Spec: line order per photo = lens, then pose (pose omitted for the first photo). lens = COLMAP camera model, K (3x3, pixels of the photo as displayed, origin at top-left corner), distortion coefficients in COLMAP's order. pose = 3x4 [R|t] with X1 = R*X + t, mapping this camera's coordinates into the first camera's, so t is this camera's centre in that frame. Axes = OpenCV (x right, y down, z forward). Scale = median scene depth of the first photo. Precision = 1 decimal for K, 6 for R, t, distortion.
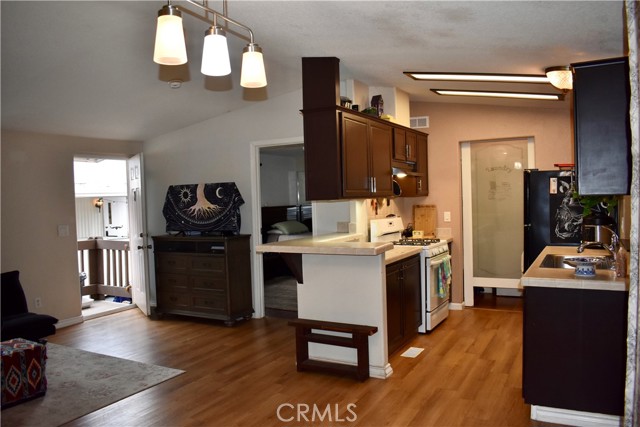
lens RADIAL K [[507.3, 0, 320.9], [0, 507.3, 211.1], [0, 0, 1]] dist [-0.087407, 0.016172]
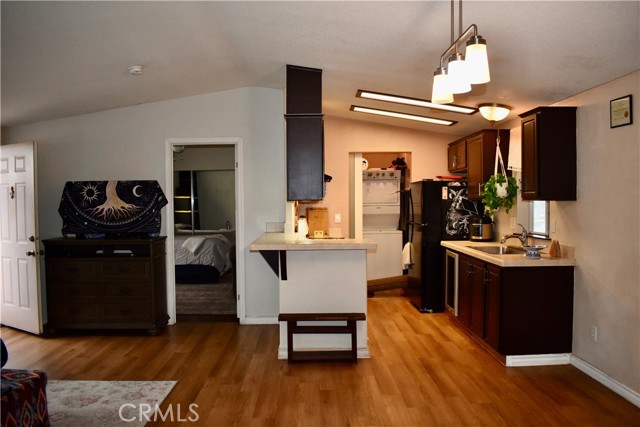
lens RADIAL K [[507.3, 0, 321.5], [0, 507.3, 211.8], [0, 0, 1]] dist [-0.087407, 0.016172]
pose [[0.865194, 0.009243, 0.501351, -0.445905], [-0.003963, 0.999925, -0.011595, 0.012730], [-0.501421, 0.008045, 0.865166, 0.050827]]
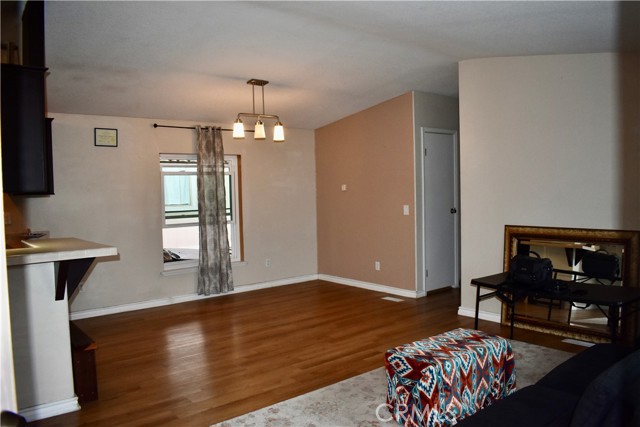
lens RADIAL K [[507.3, 0, 320.8], [0, 507.3, 214.0], [0, 0, 1]] dist [-0.087407, 0.016172]
pose [[-0.929588, 0.027736, 0.367555, -0.594967], [0.056787, 0.996036, 0.068459, -0.010523], [-0.364199, 0.084511, -0.927479, 1.373815]]
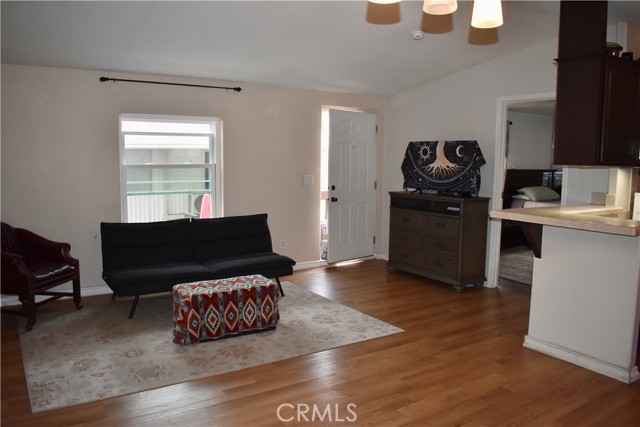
lens RADIAL K [[507.3, 0, 323.0], [0, 507.3, 209.6], [0, 0, 1]] dist [-0.087407, 0.016172]
pose [[0.884757, 0.092580, -0.456764, 0.016448], [-0.056336, 0.994130, 0.092373, -0.000363], [0.462635, -0.055995, 0.884779, 0.049722]]
